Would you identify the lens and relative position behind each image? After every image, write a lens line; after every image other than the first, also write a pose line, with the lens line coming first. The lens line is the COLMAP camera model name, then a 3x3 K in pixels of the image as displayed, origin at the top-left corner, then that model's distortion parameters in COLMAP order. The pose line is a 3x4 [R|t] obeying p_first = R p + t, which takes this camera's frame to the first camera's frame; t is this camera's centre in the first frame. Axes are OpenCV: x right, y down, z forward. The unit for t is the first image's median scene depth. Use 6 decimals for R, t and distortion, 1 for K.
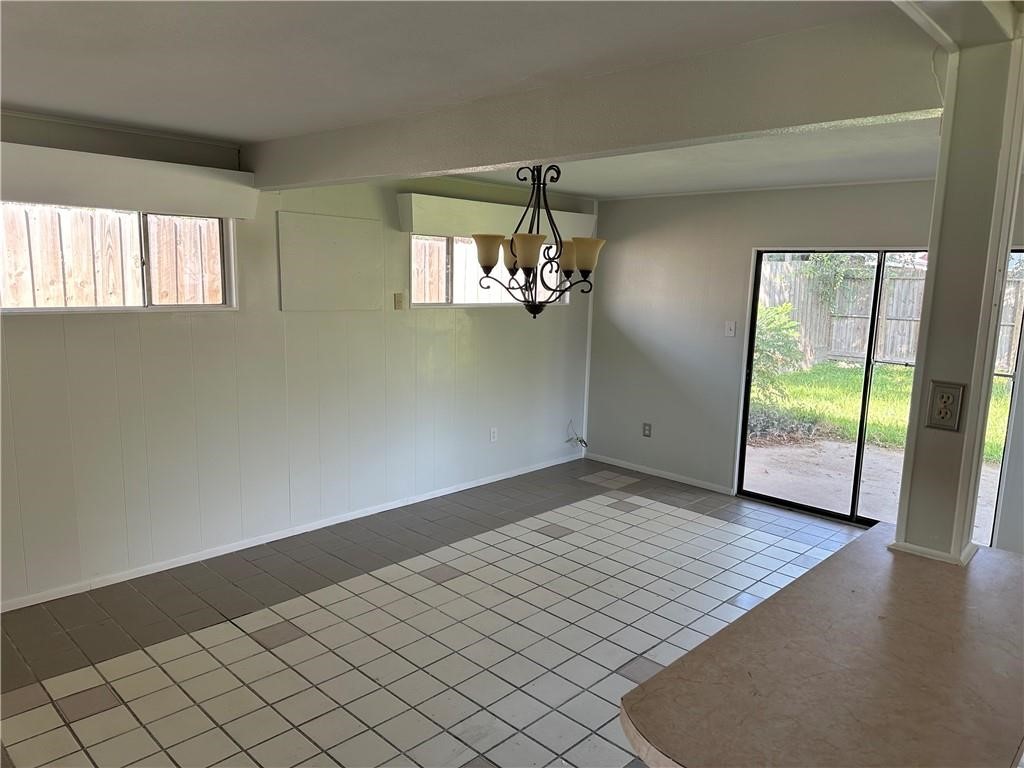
lens RADIAL K [[722.9, 0, 509.2], [0, 722.9, 381.0], [0, 0, 1]] dist [0.025258, -0.002235]
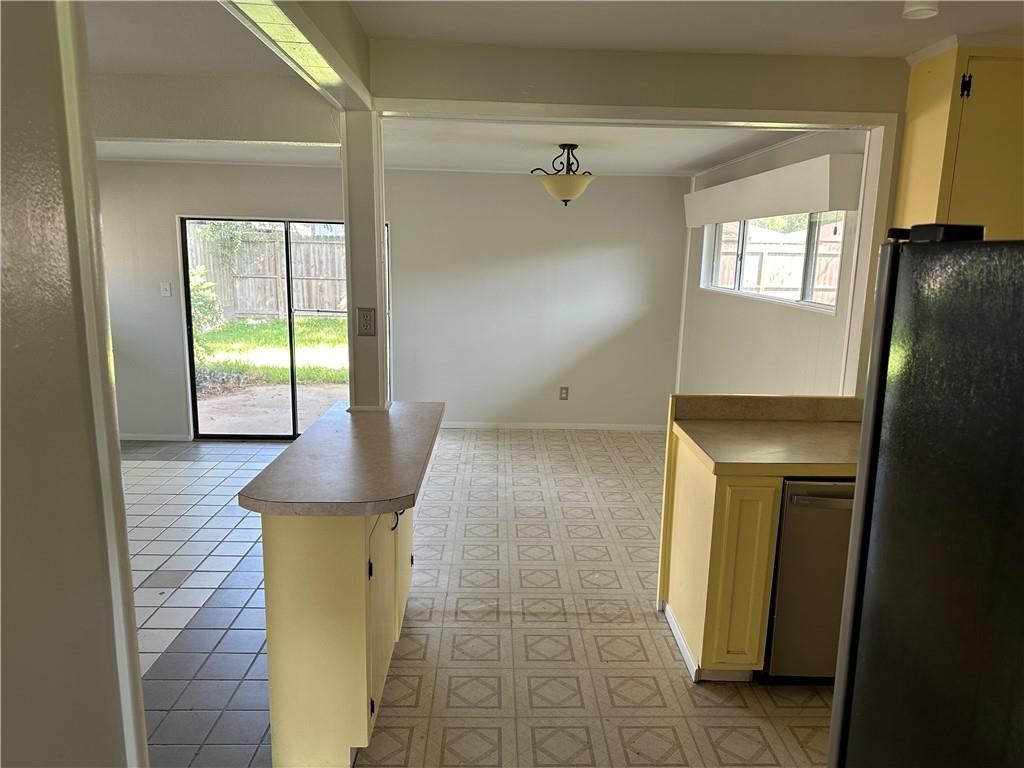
lens RADIAL K [[722.9, 0, 510.5], [0, 722.9, 385.6], [0, 0, 1]] dist [0.025258, -0.002235]
pose [[0.703270, -0.141577, 0.696683, -0.109084], [0.101347, 0.989927, 0.098864, 0.013988], [-0.703662, 0.001079, 0.710534, -0.132964]]
